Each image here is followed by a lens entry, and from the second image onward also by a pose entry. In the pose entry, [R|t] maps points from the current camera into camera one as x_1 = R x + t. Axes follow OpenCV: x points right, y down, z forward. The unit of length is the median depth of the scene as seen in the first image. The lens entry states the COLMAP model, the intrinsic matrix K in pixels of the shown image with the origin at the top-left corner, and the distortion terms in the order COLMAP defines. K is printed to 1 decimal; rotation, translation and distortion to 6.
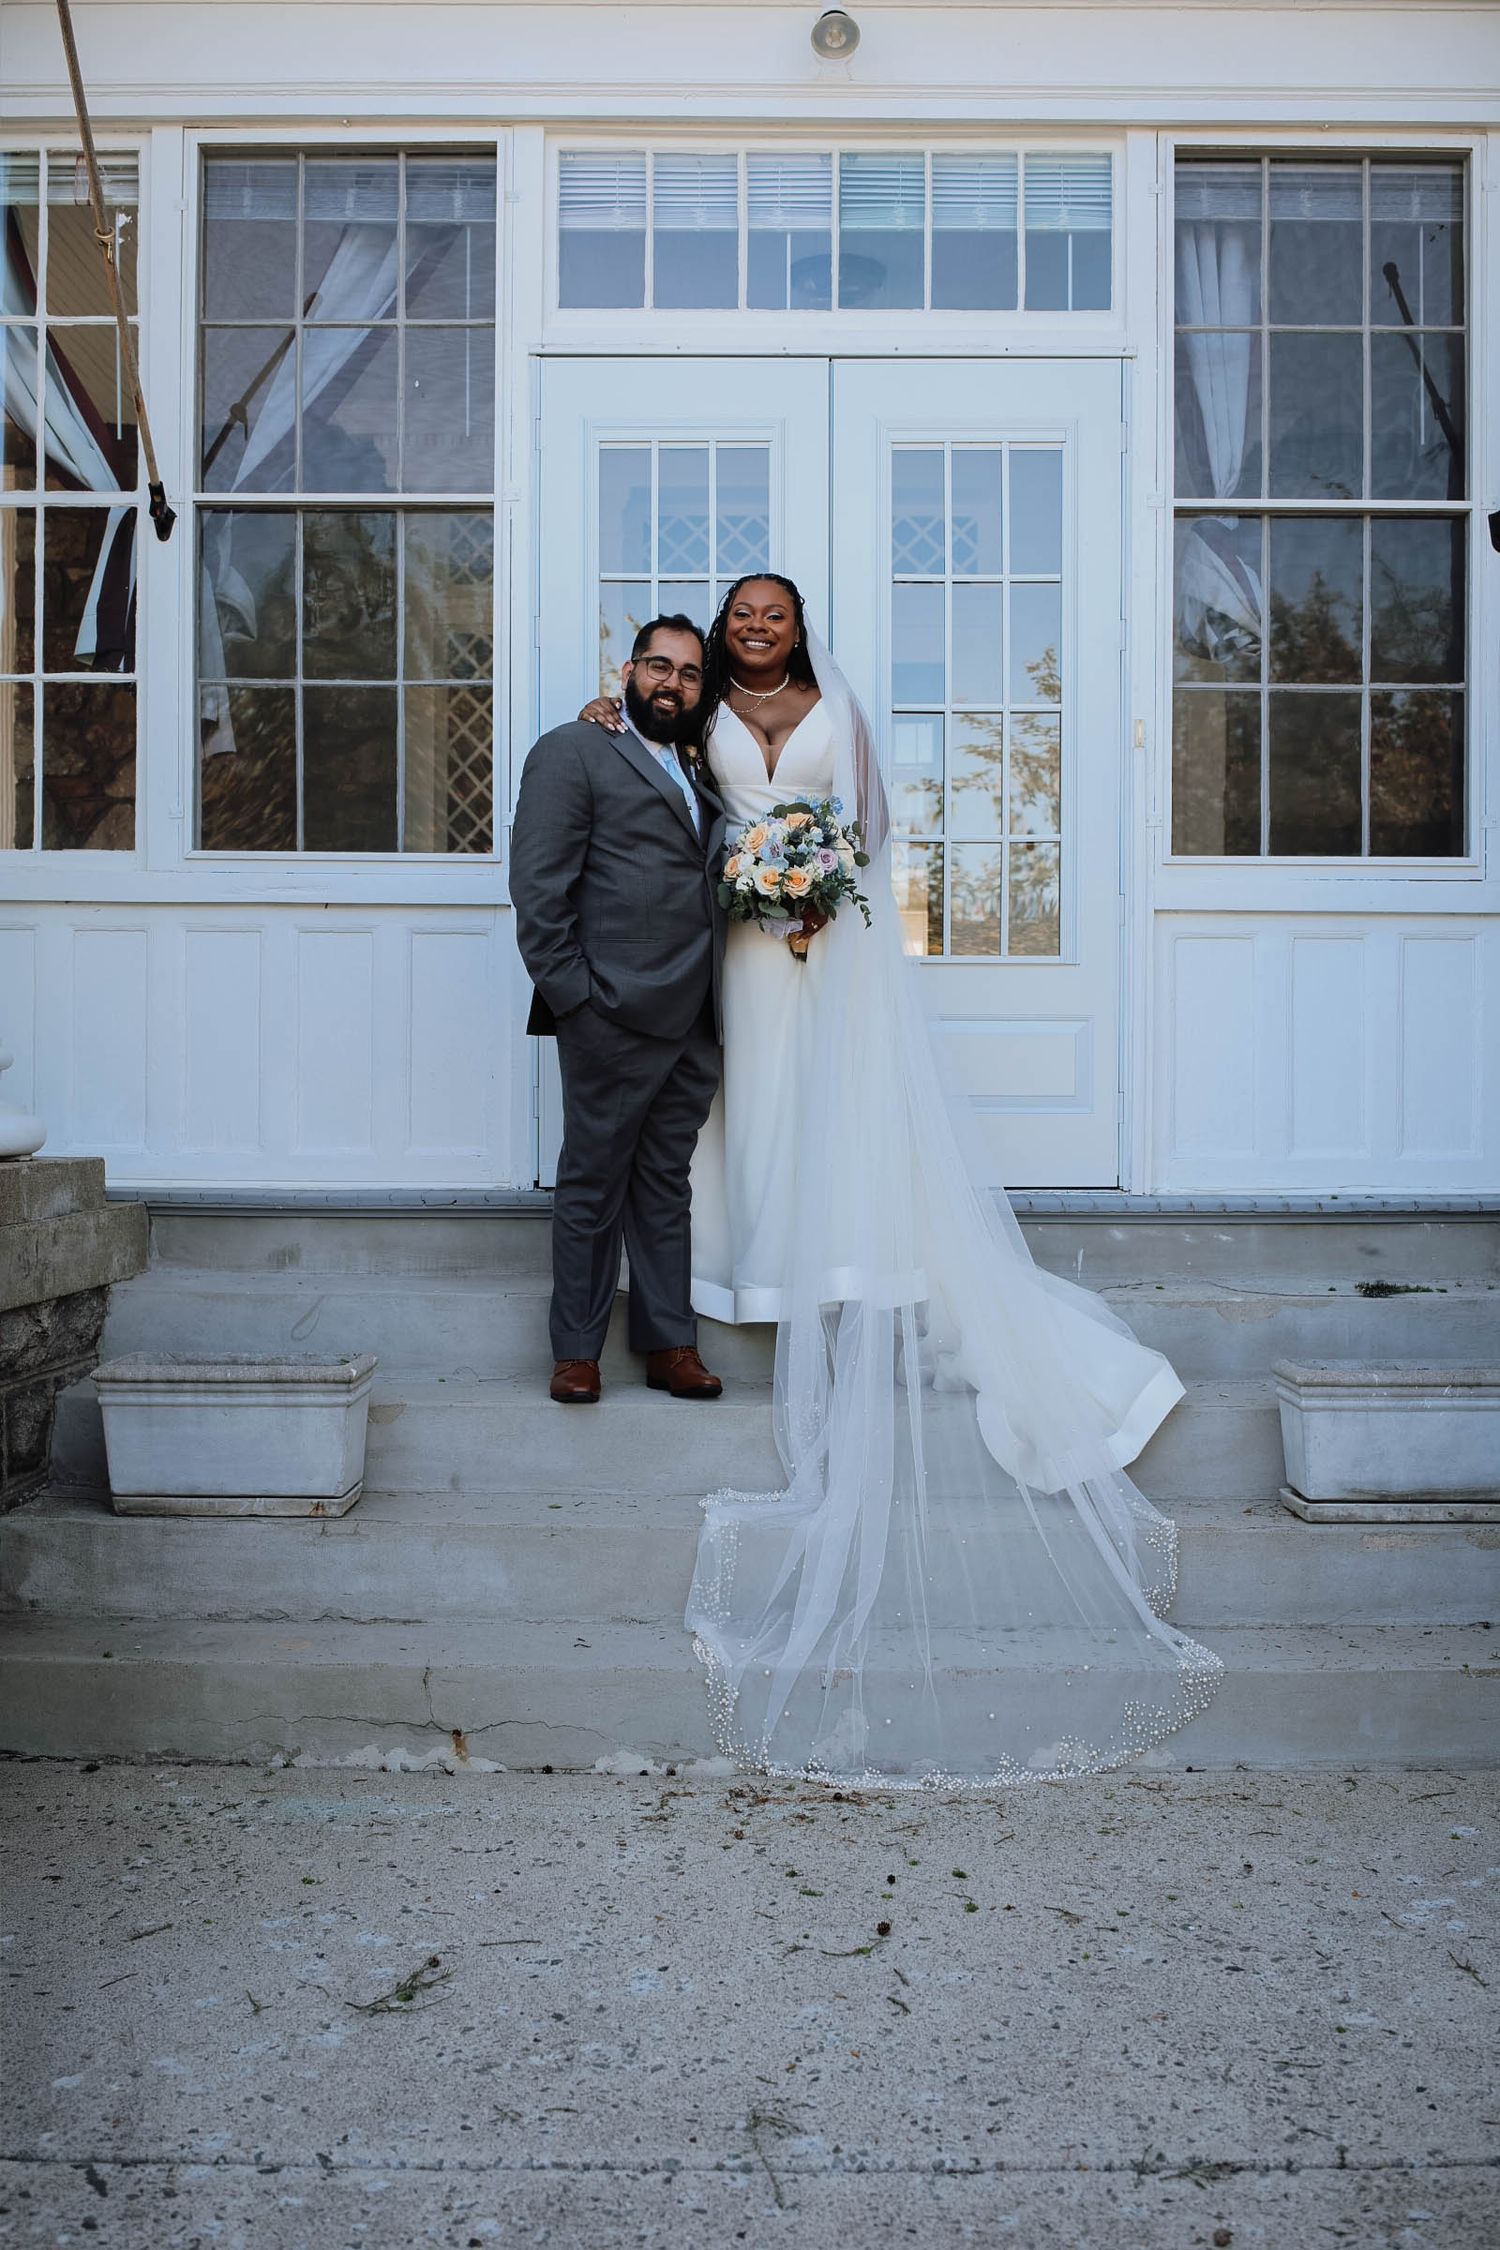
lens RADIAL K [[2236.4, 0, 753.1], [0, 2236.4, 1080.9], [0, 0, 1]] dist [-0.044472, -0.000840]
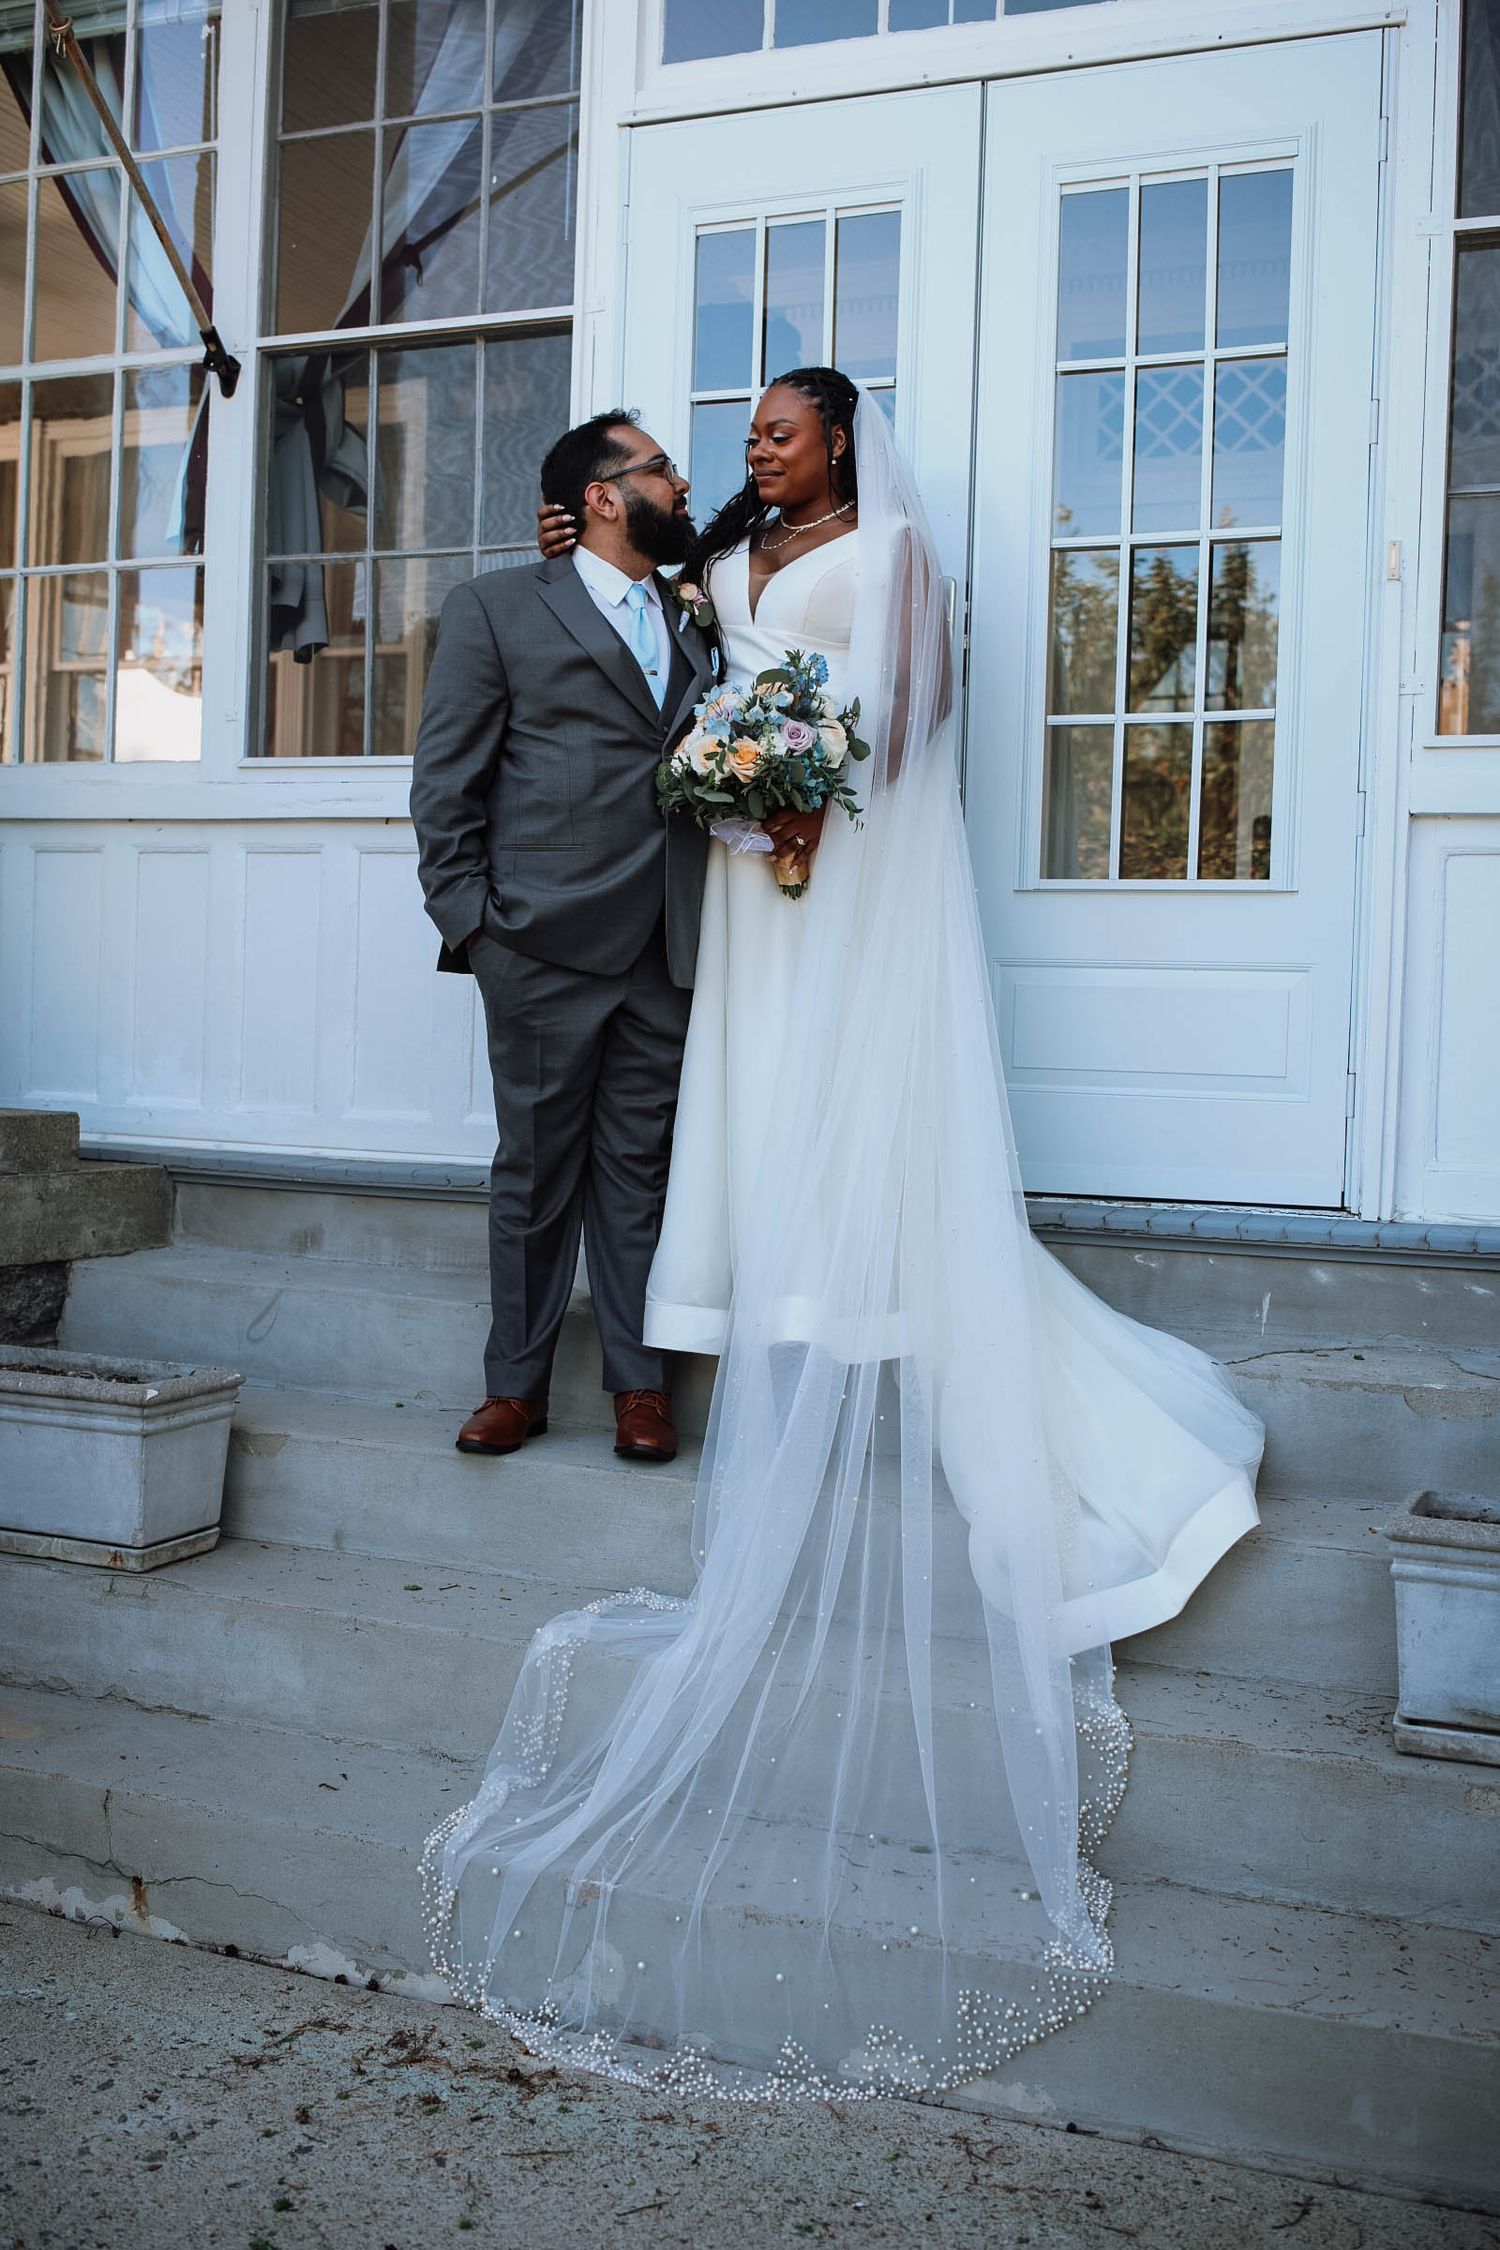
lens RADIAL K [[2236.4, 0, 753.1], [0, 2236.4, 1080.9], [0, 0, 1]] dist [-0.044472, -0.000840]
pose [[0.928596, 0.031953, -0.369714, 0.303802], [-0.026319, 0.999448, 0.020273, -0.002367], [0.370157, -0.009095, 0.928925, 0.338396]]
